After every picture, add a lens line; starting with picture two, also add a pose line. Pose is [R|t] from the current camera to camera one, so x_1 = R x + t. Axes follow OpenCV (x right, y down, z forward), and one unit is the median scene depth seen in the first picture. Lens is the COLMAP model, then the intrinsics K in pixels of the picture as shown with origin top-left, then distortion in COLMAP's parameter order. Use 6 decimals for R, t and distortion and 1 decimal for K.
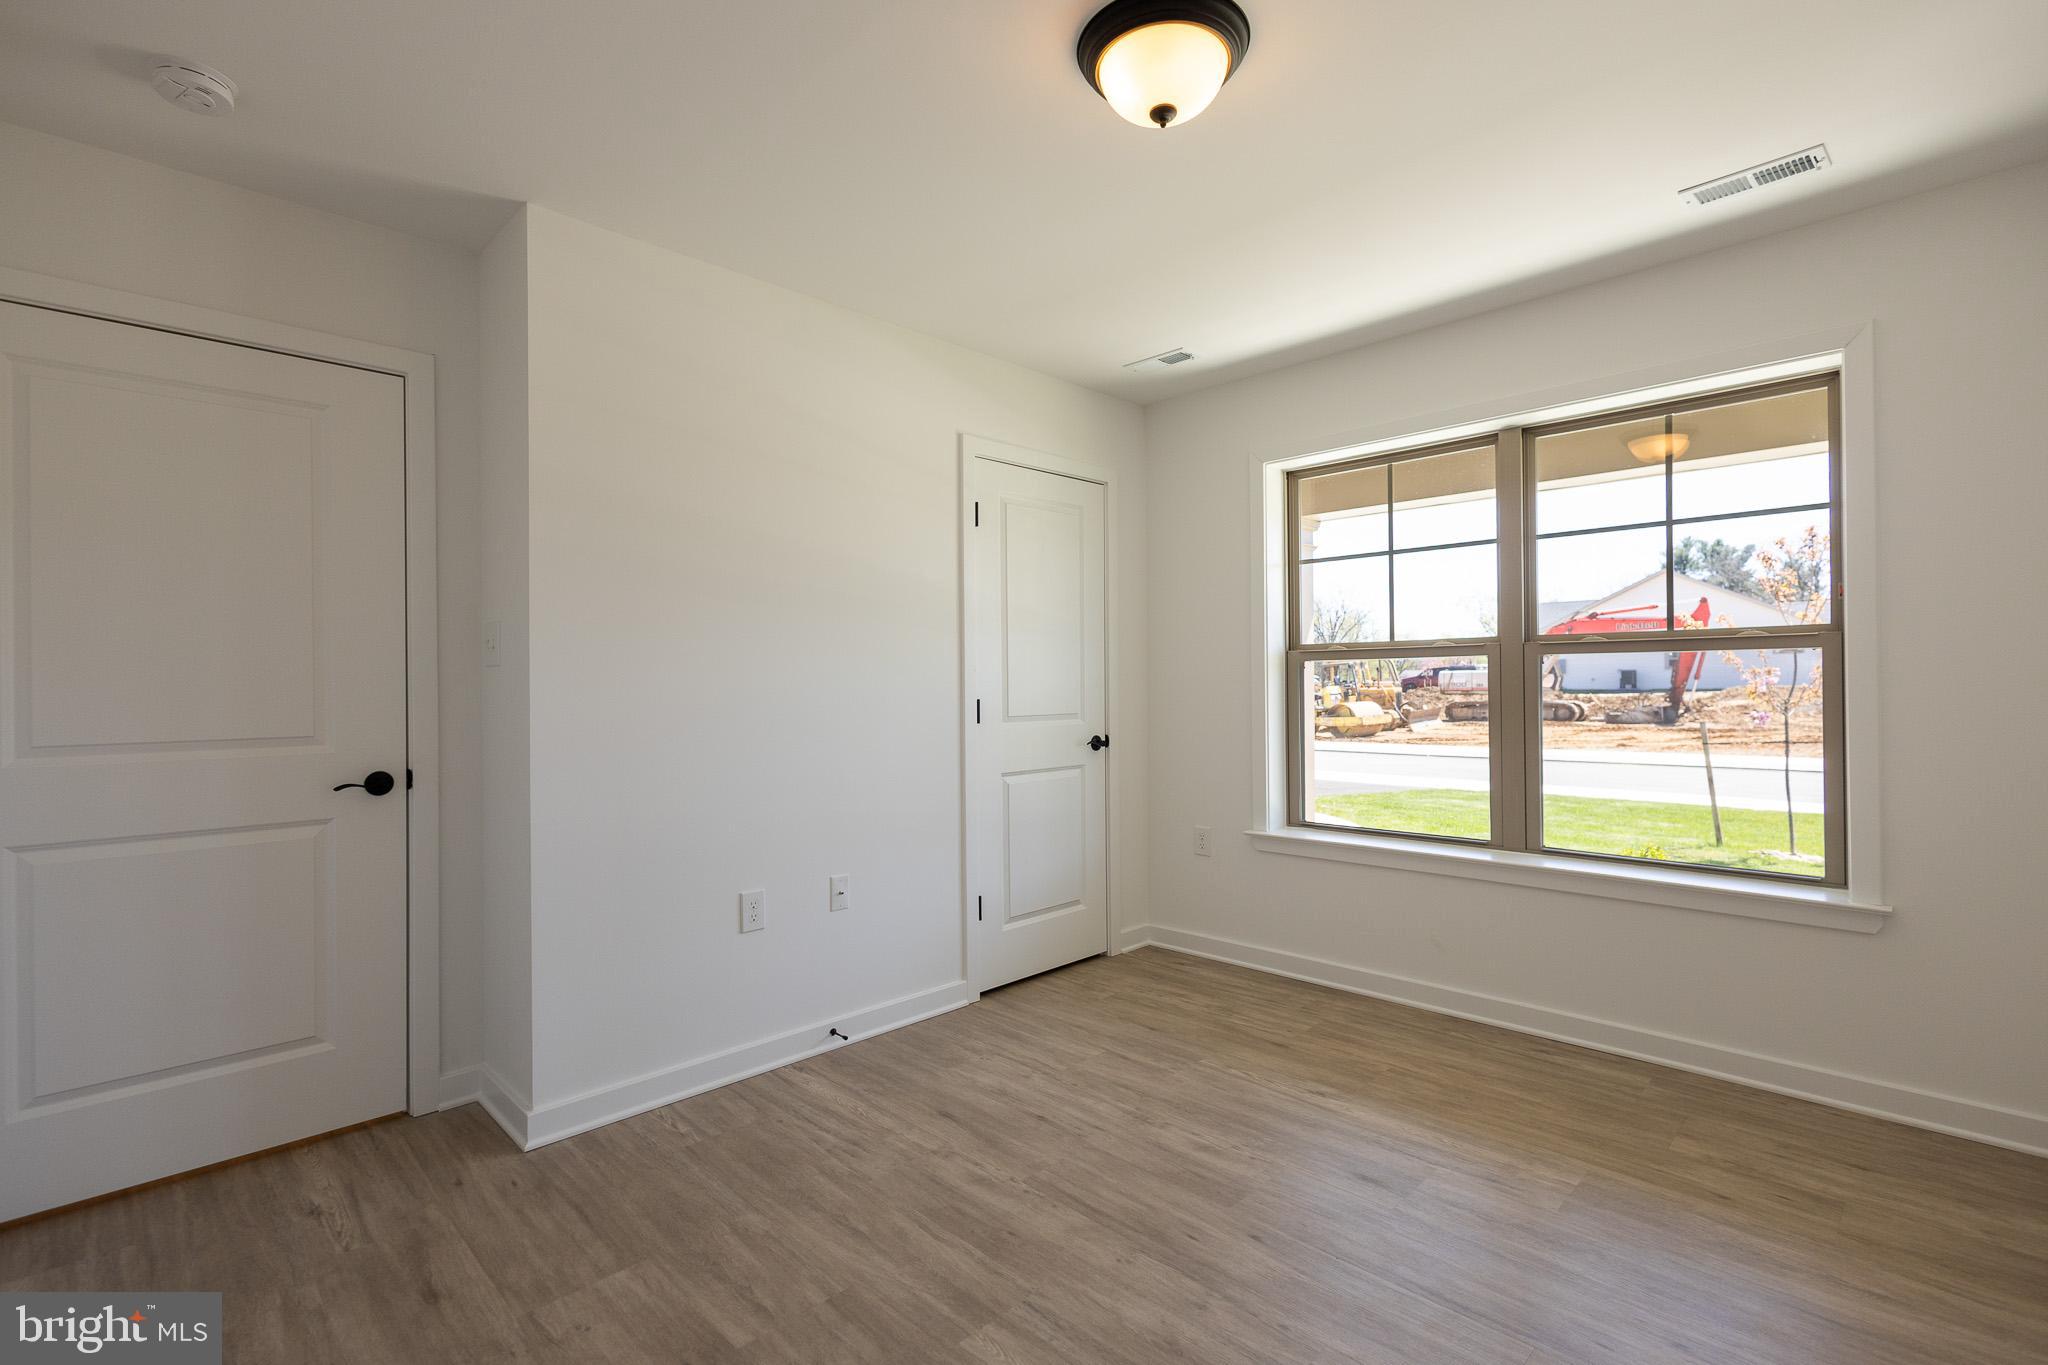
lens RADIAL K [[939.9, 0, 1025.0], [0, 939.9, 672.0], [0, 0, 1]] dist [0.011354, -0.004339]
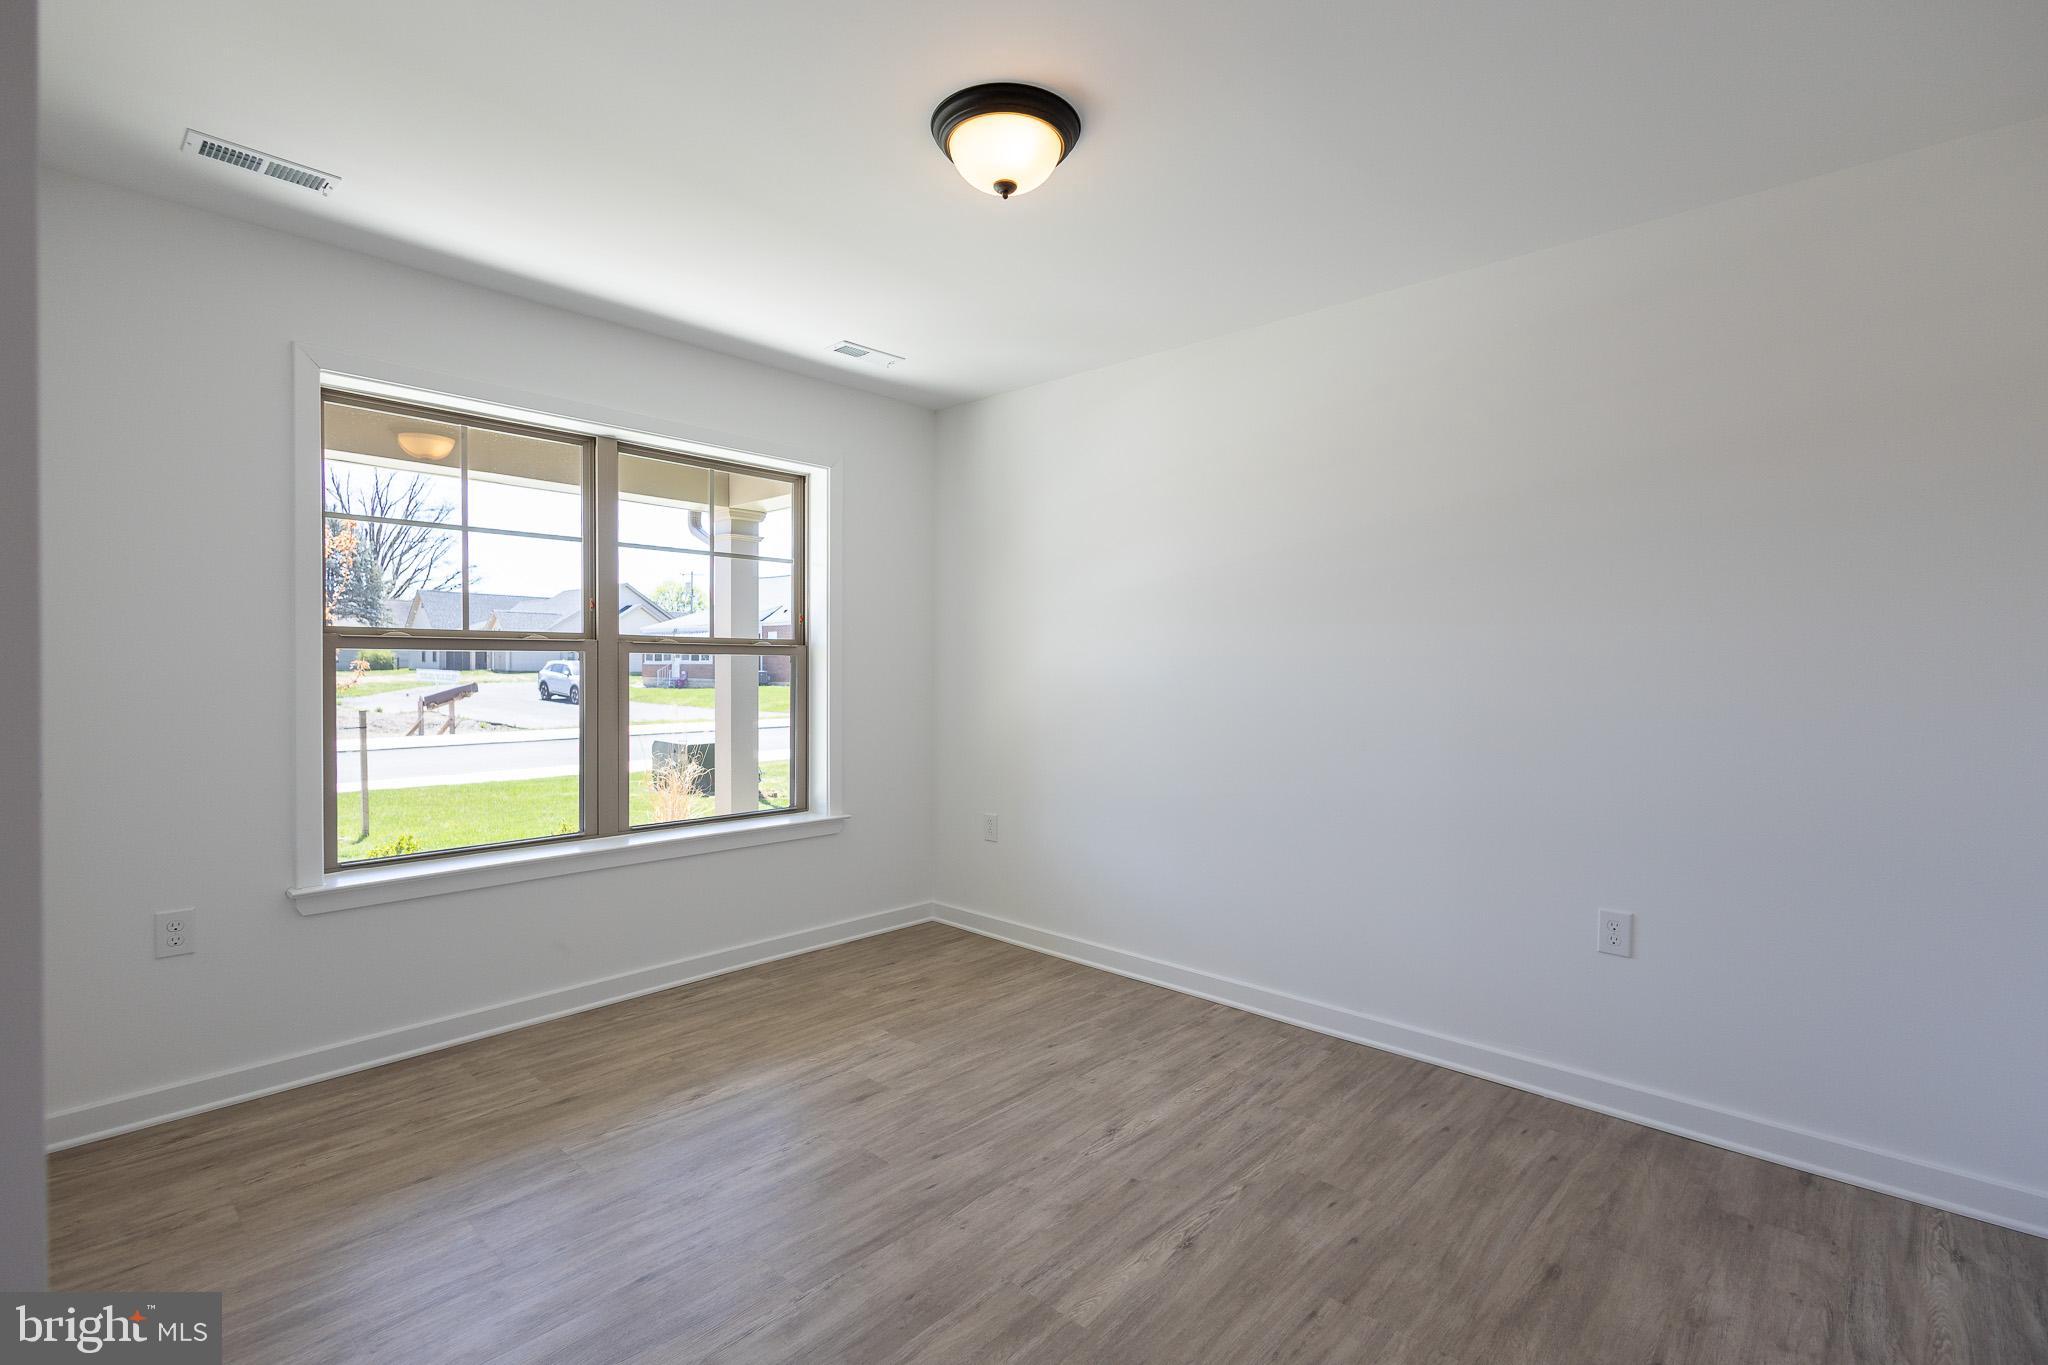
lens RADIAL K [[939.9, 0, 1022.1], [0, 939.9, 672.3], [0, 0, 1]] dist [0.011354, -0.004339]
pose [[-0.043149, 0.007460, 0.999041, -0.607691], [-0.012529, 0.999889, -0.008007, 0.008225], [-0.998990, -0.012862, -0.043051, 0.626752]]
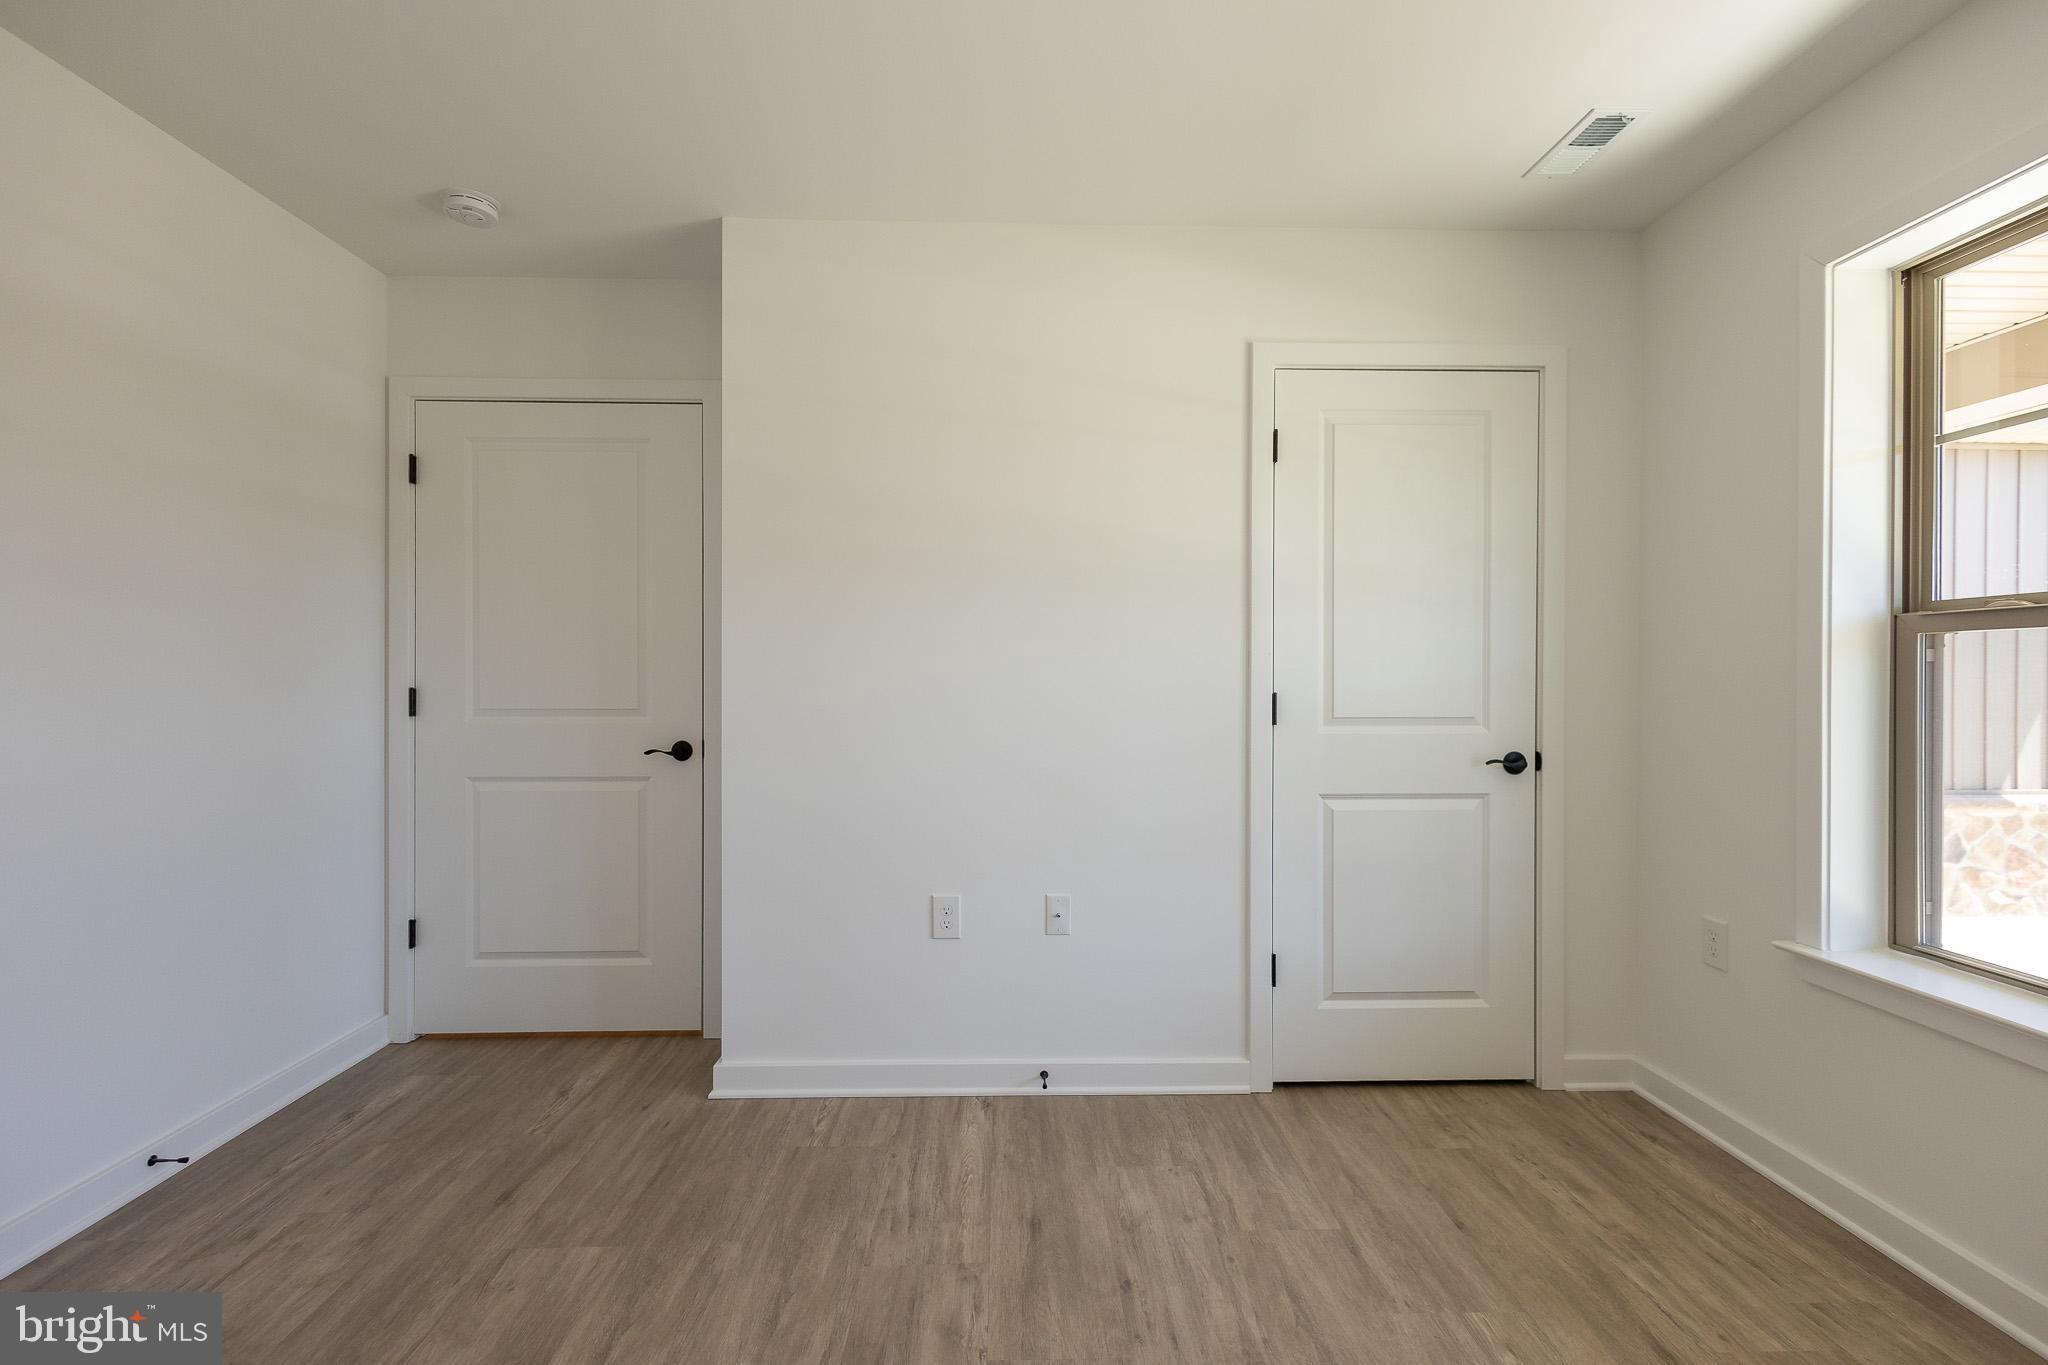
lens RADIAL K [[939.9, 0, 1020.2], [0, 939.9, 673.8], [0, 0, 1]] dist [0.011354, -0.004339]
pose [[0.725489, 0.009272, -0.688171, 0.369578], [0.000577, 0.999901, 0.014081, 0.003772], [0.688233, -0.010612, 0.725412, 0.364767]]
